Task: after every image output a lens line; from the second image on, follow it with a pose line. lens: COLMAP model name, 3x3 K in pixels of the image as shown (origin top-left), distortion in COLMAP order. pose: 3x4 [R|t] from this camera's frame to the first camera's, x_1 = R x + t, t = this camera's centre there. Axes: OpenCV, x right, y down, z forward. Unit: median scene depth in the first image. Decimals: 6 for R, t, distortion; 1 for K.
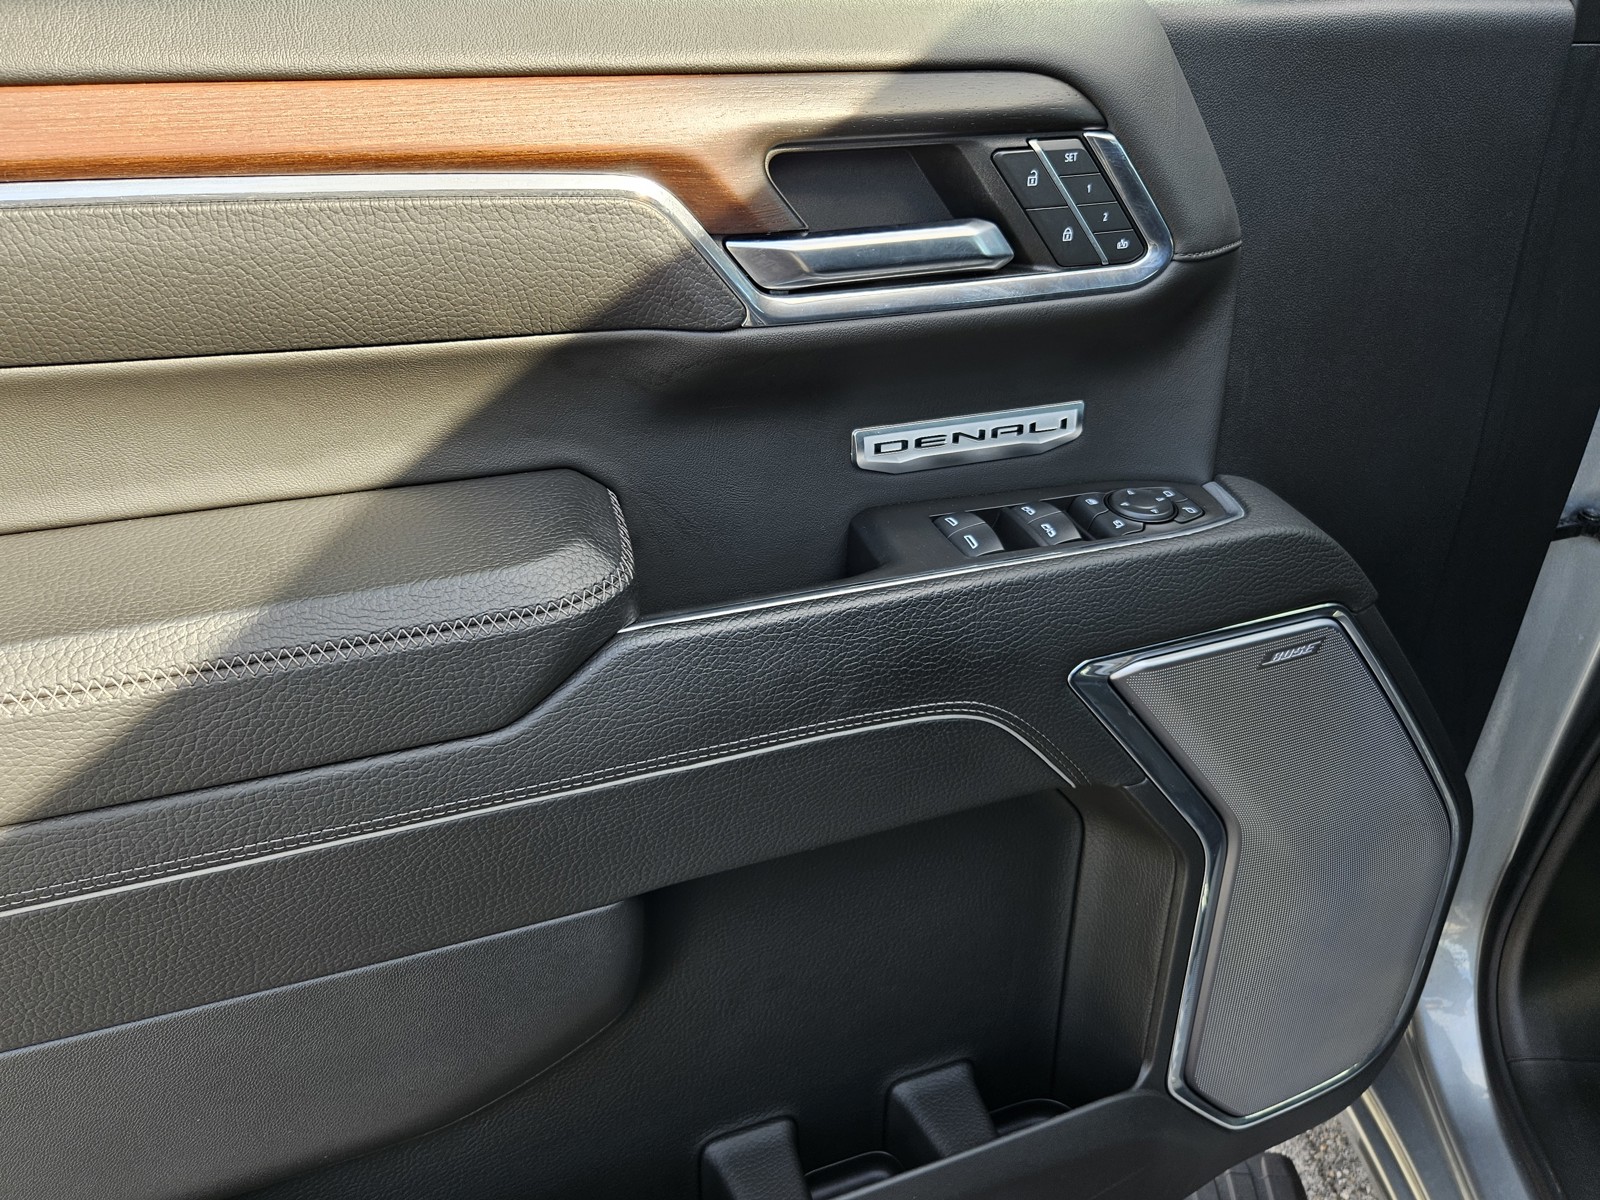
lens RADIAL K [[1137.5, 0, 800.0], [0, 1137.5, 600.0], [0, 0, 1]] dist [0.002485, 0.002722]
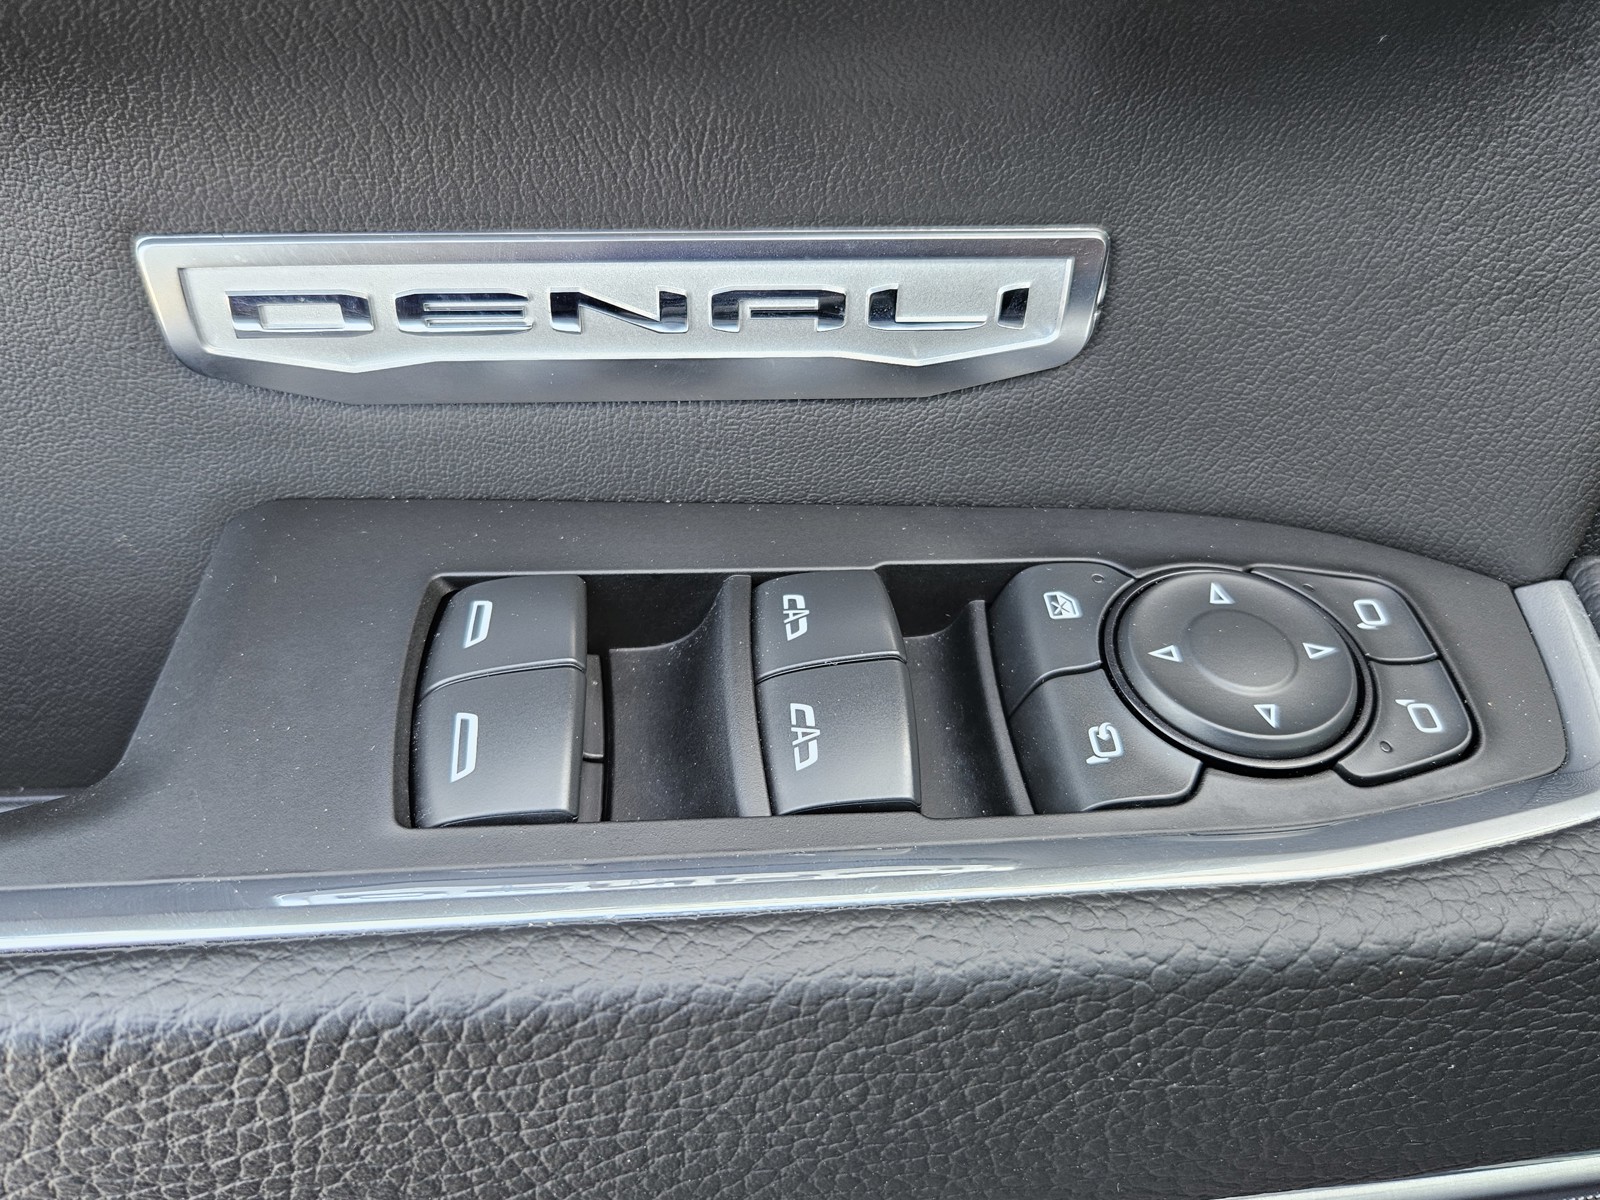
lens RADIAL K [[1137.5, 0, 800.0], [0, 1137.5, 600.0], [0, 0, 1]] dist [0.002485, 0.002722]
pose [[0.966122, 0.177910, -0.186965, 0.274989], [-0.145536, 0.973822, 0.174614, -0.141580], [0.213136, -0.141489, 0.966723, 0.803201]]
